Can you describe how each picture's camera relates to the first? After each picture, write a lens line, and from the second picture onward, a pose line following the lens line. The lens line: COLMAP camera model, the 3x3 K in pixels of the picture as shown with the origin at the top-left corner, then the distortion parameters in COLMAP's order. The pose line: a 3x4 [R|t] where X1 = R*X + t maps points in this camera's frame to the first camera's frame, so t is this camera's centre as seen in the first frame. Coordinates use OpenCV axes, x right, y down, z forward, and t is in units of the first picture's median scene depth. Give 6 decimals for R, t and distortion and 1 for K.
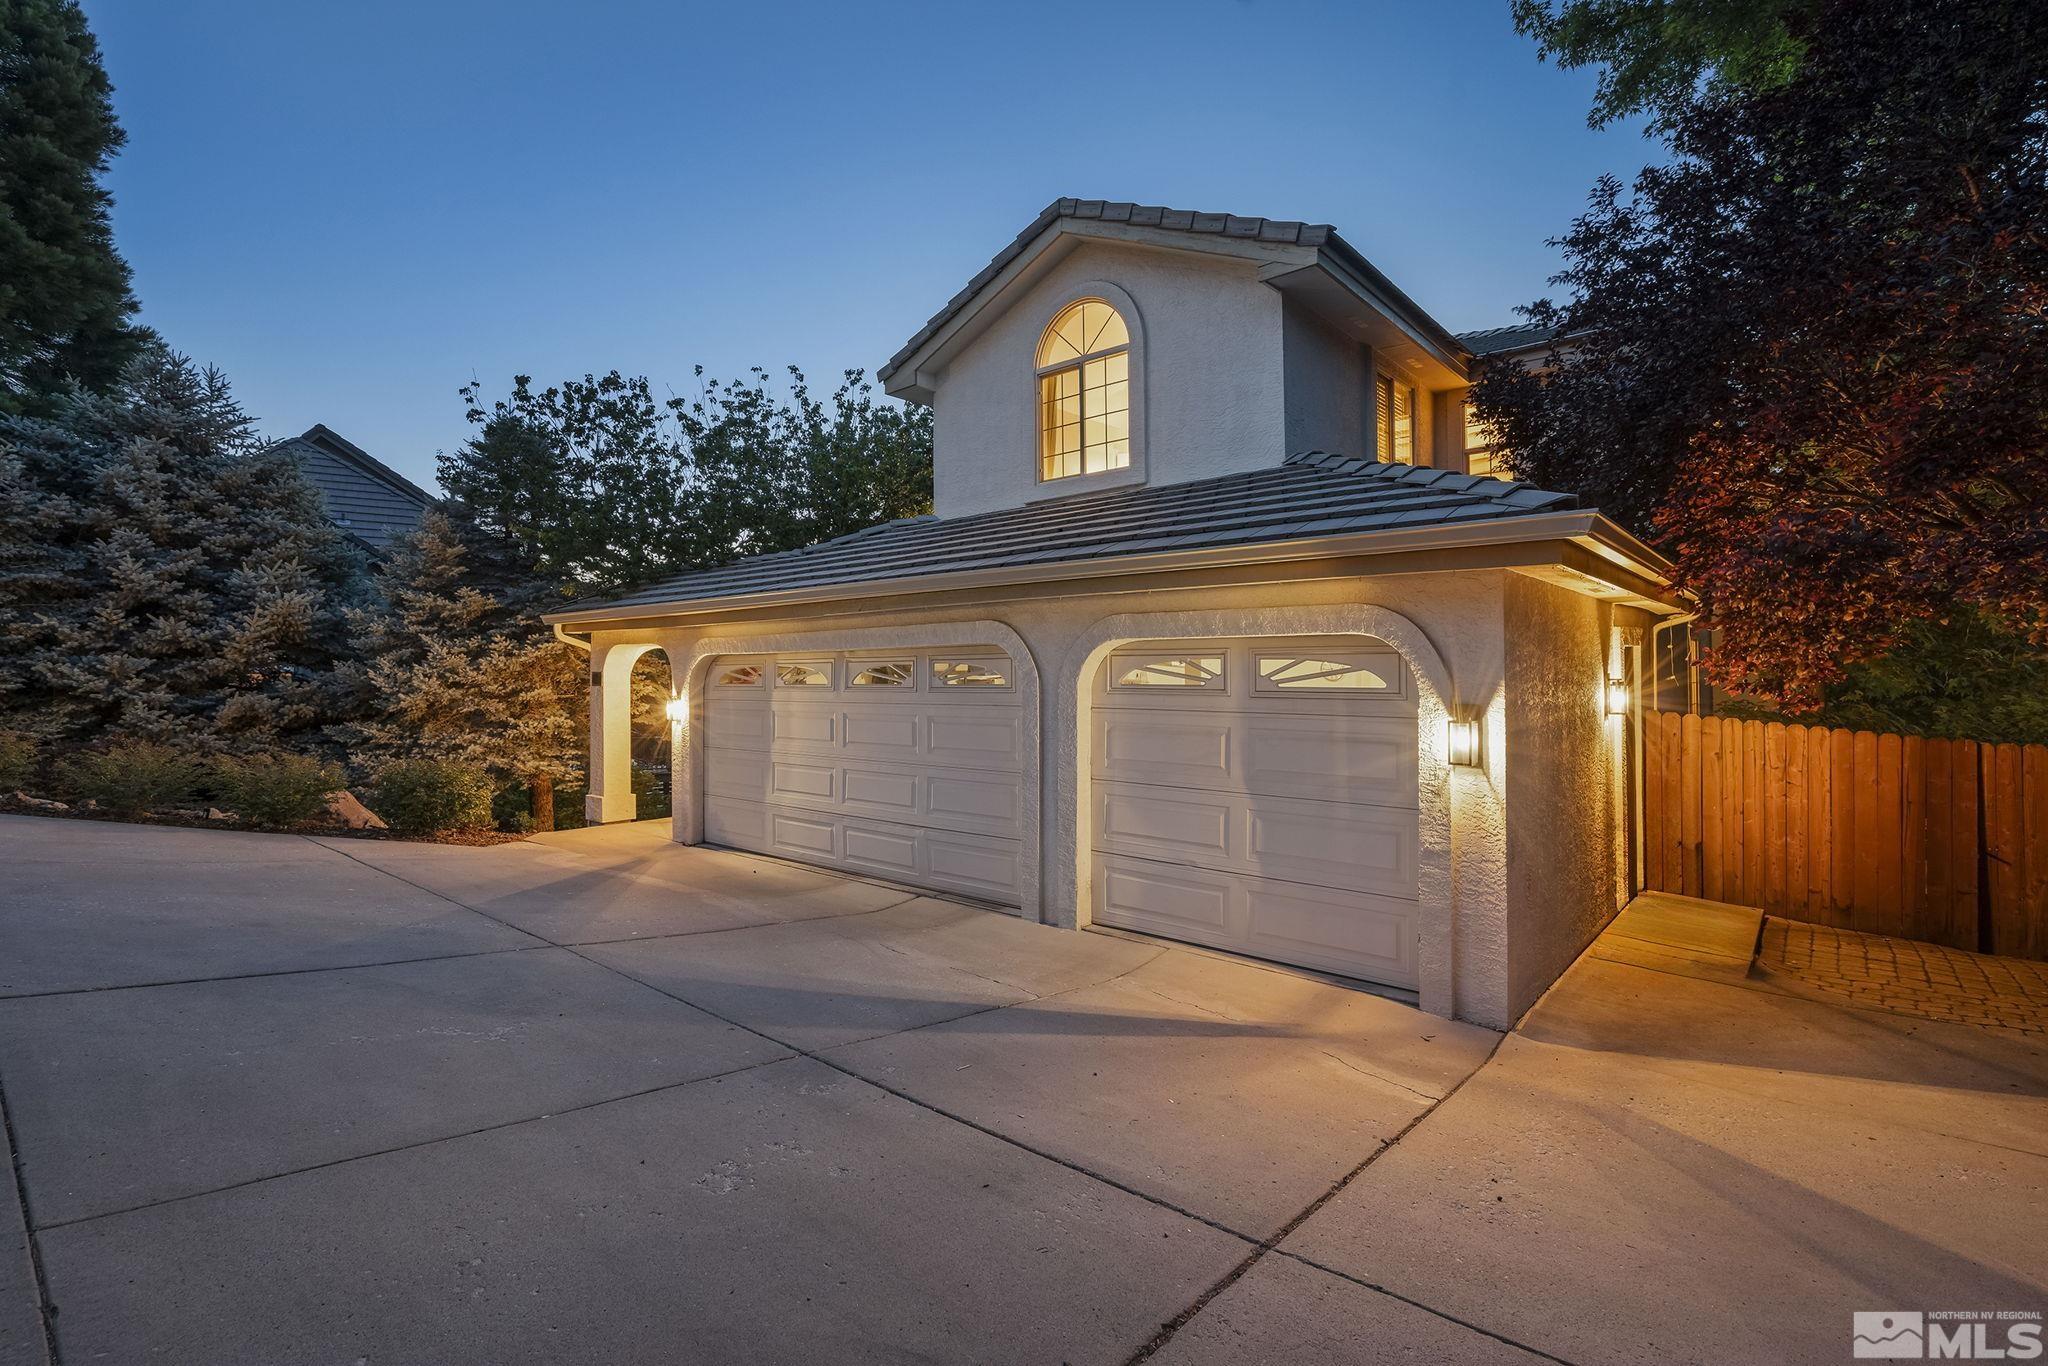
lens RADIAL K [[962.2, 0, 1016.5], [0, 962.2, 647.7], [0, 0, 1]] dist [-0.000177, -0.000105]
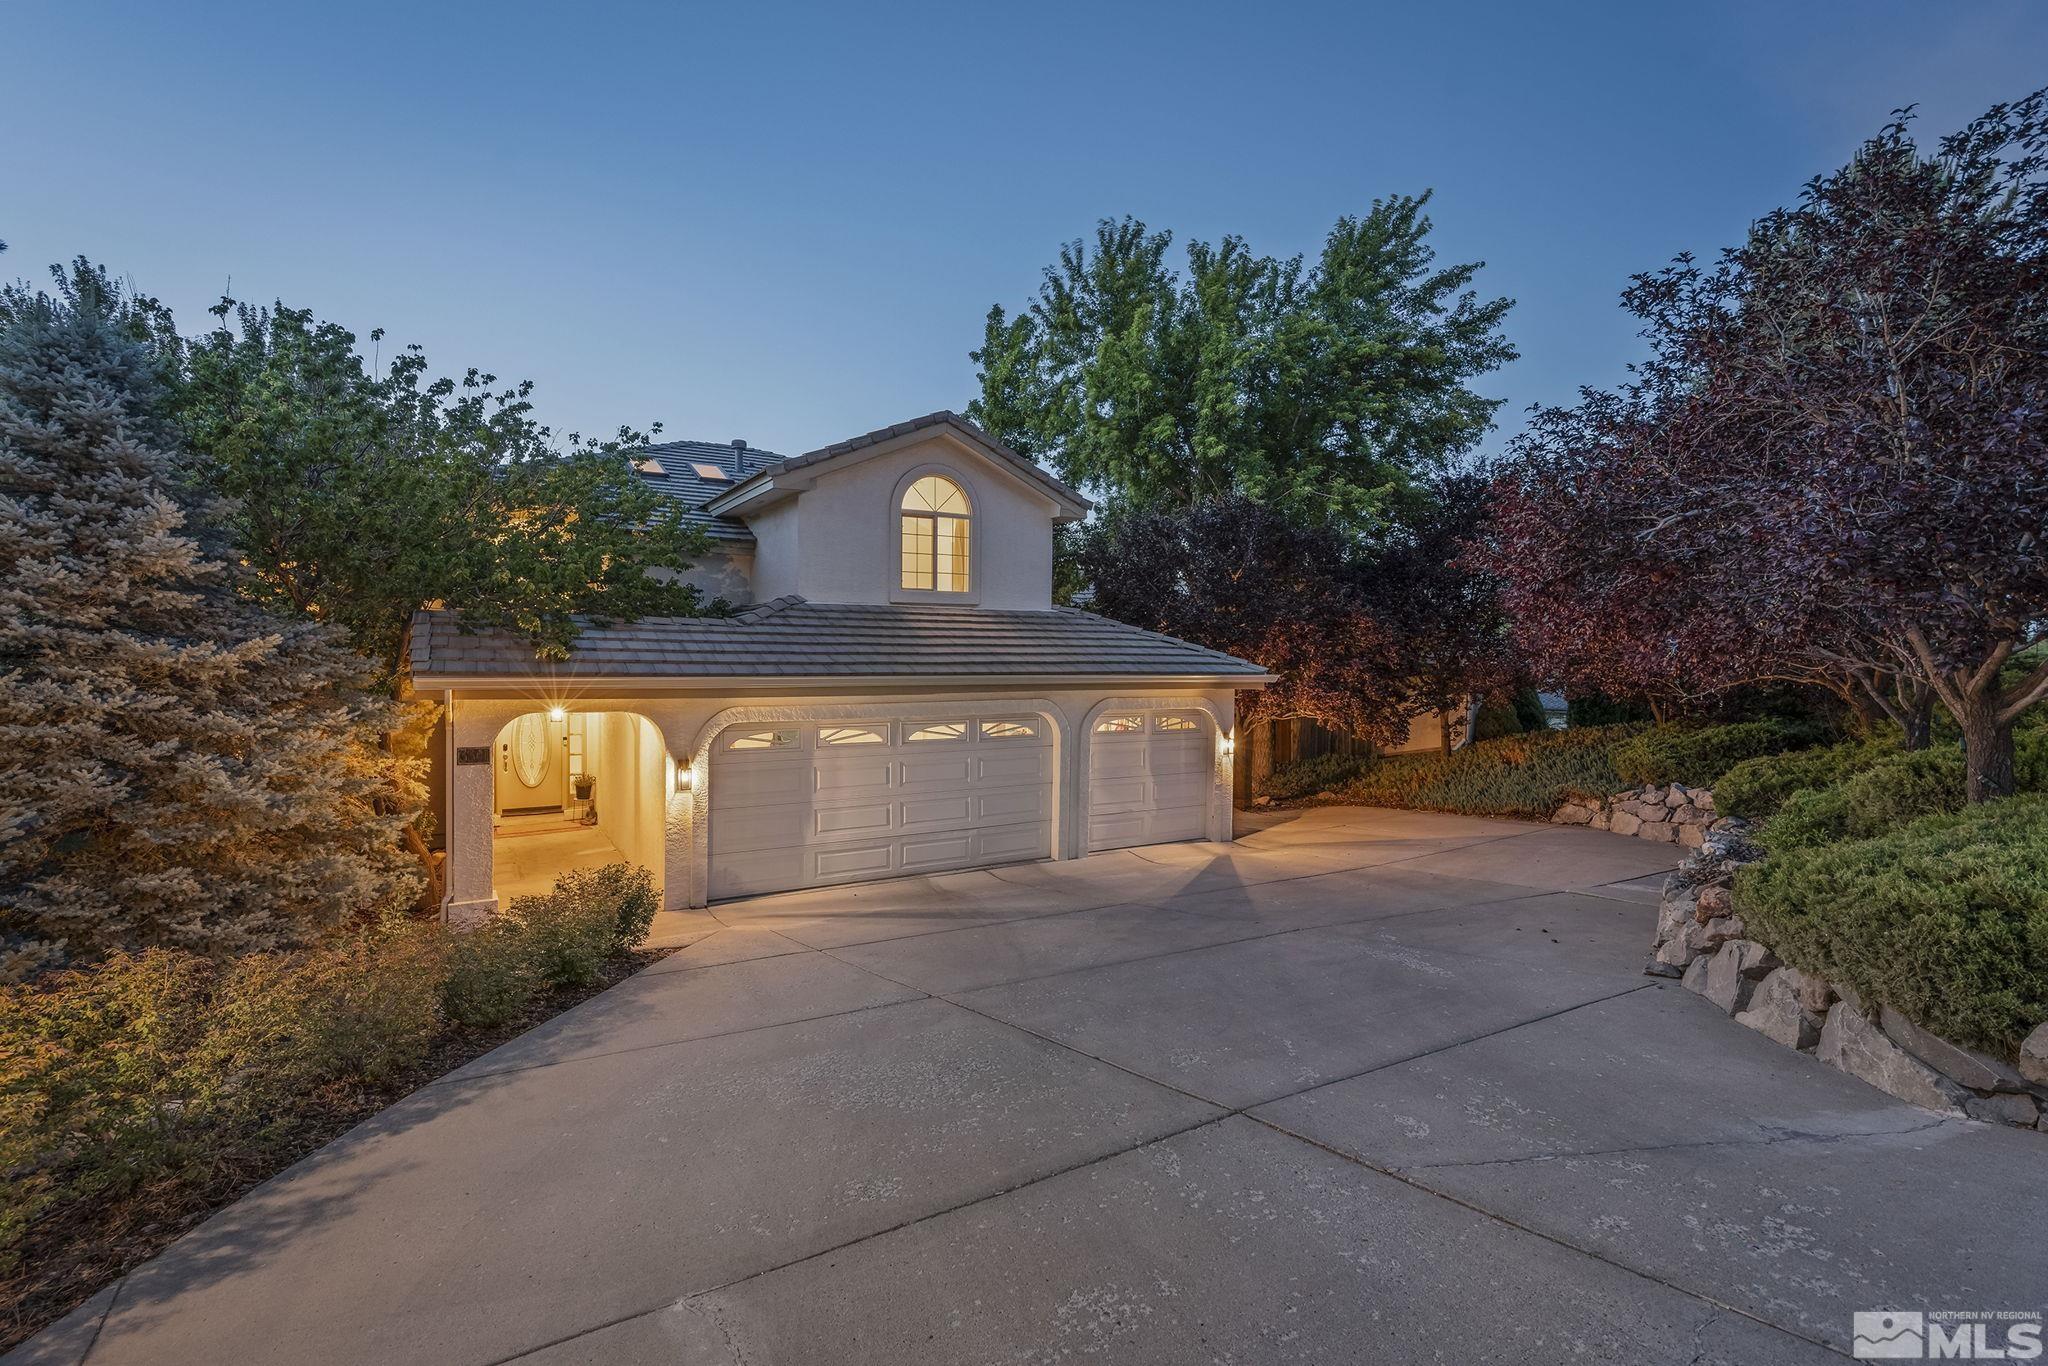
lens RADIAL K [[962.2, 0, 1016.5], [0, 962.2, 647.7], [0, 0, 1]] dist [-0.000177, -0.000105]
pose [[0.280725, 0.002208, 0.959786, -1.450339], [-0.044498, 0.998952, 0.010717, -0.116675], [-0.958756, -0.045717, 0.280529, 0.467448]]
